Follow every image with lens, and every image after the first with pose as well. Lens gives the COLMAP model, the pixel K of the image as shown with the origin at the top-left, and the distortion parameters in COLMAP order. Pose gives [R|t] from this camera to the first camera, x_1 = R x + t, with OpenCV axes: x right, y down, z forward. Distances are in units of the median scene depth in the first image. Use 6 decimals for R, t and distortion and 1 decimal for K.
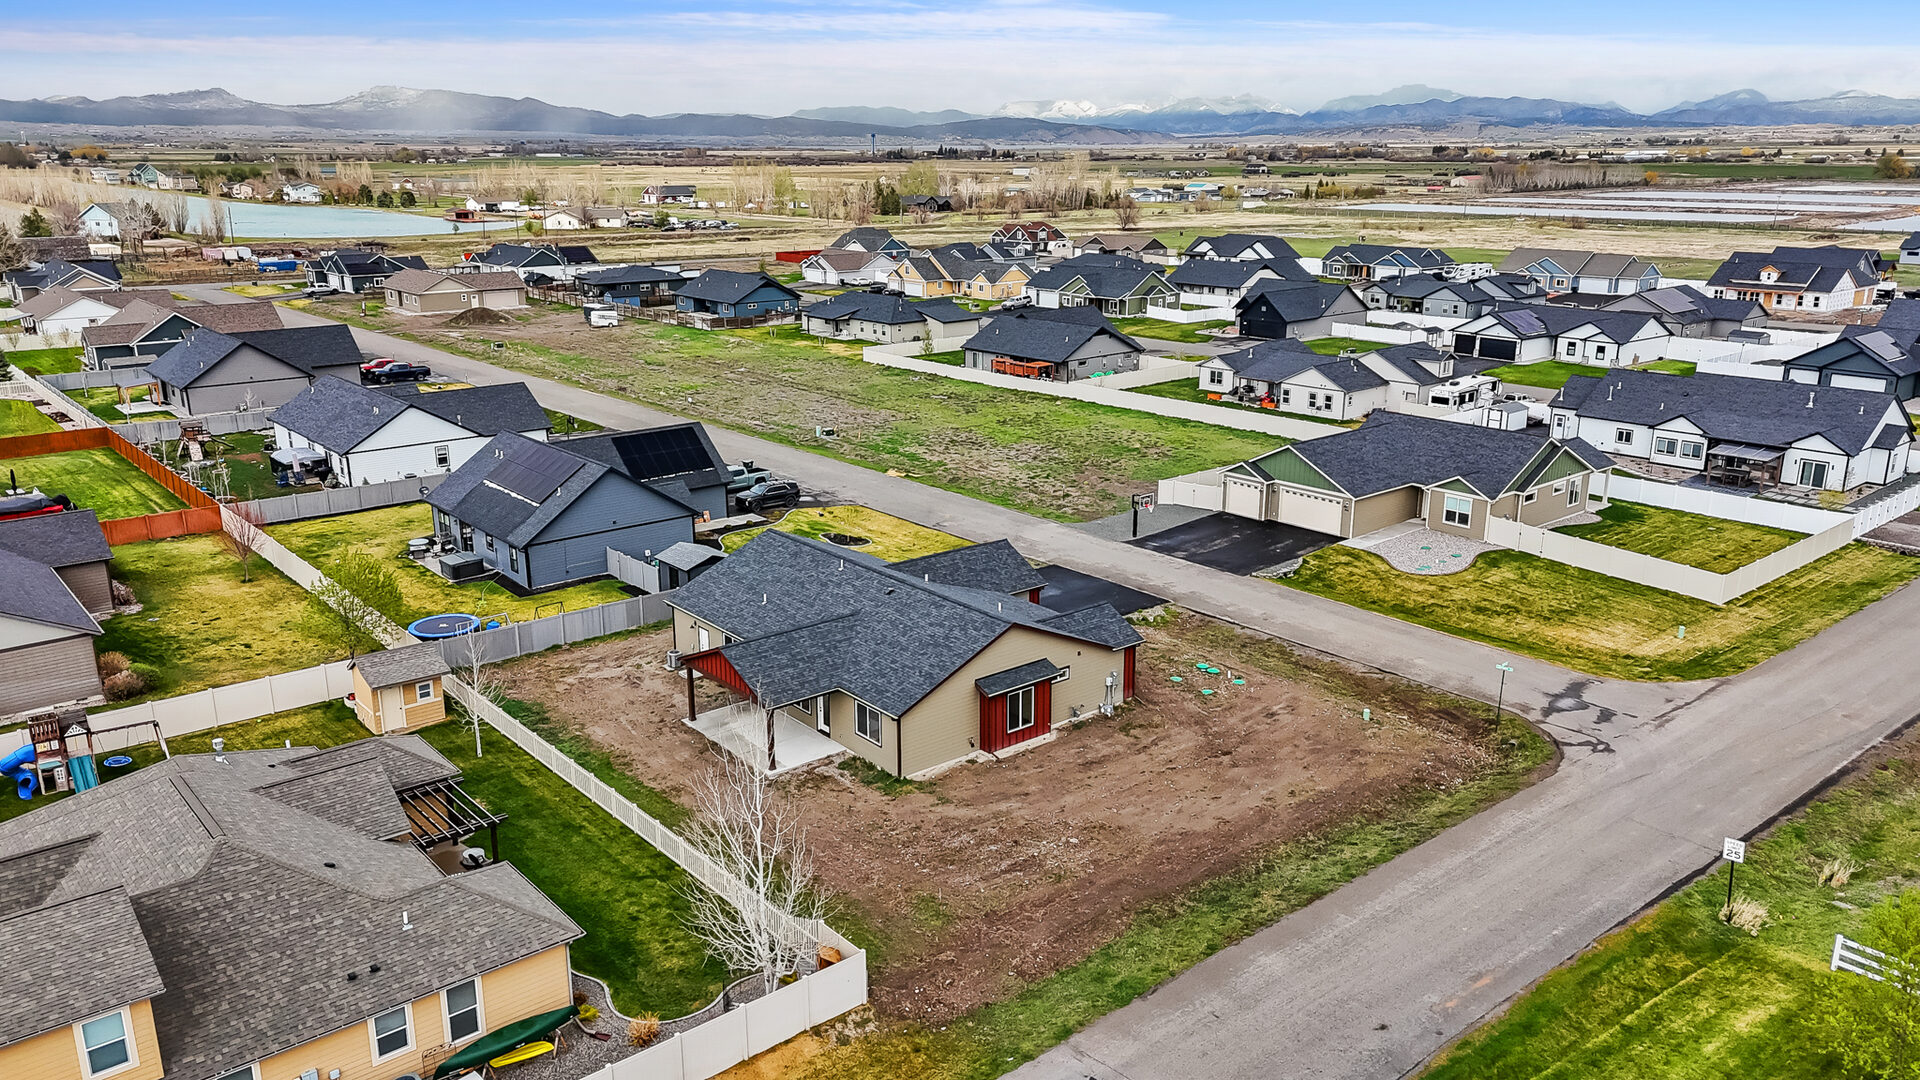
lens RADIAL K [[1412.9, 0, 964.9], [0, 1412.9, 548.7], [0, 0, 1]] dist [0.098038, -0.106597]
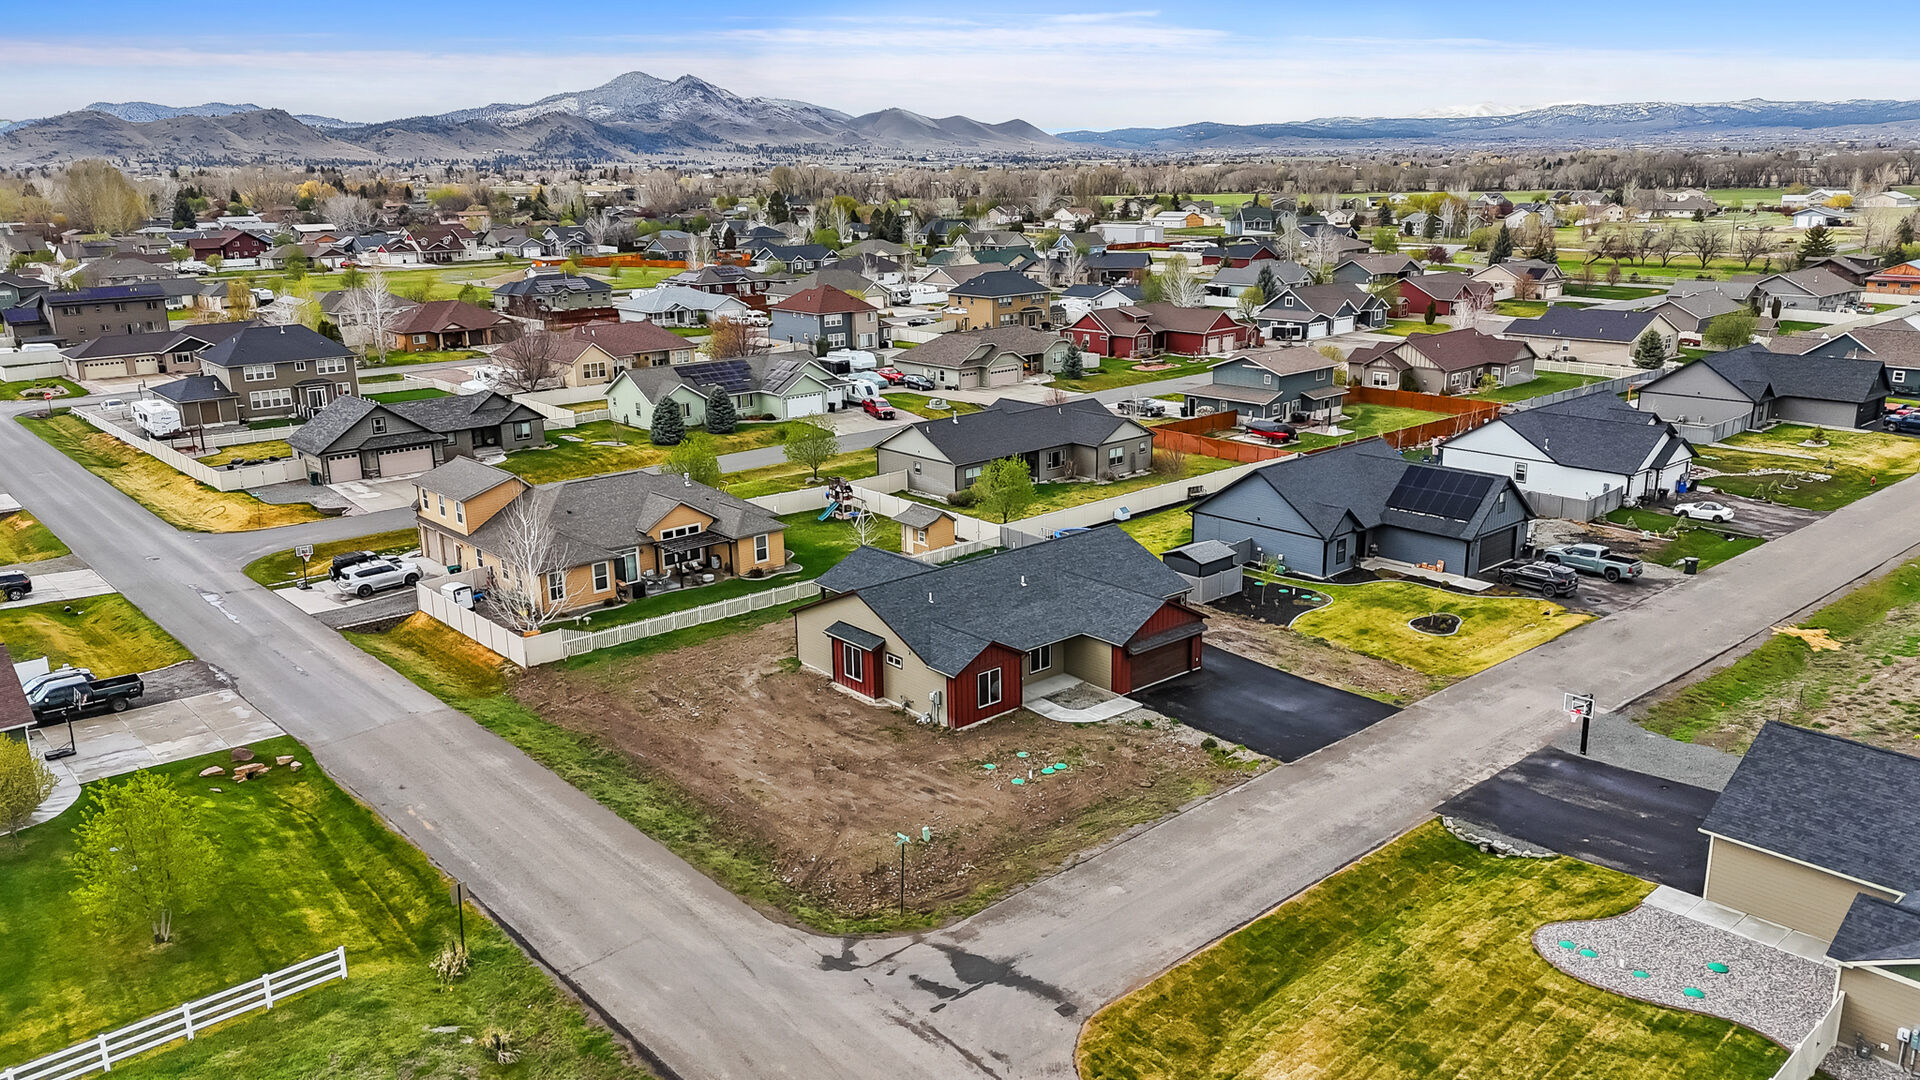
lens RADIAL K [[1412.9, 0, 964.9], [0, 1412.9, 548.7], [0, 0, 1]] dist [0.098038, -0.106597]
pose [[0.014104, 0.264992, -0.964147, 0.776414], [-0.262564, 0.931387, 0.252147, -0.201963], [0.964811, 0.249594, 0.082713, 0.634290]]
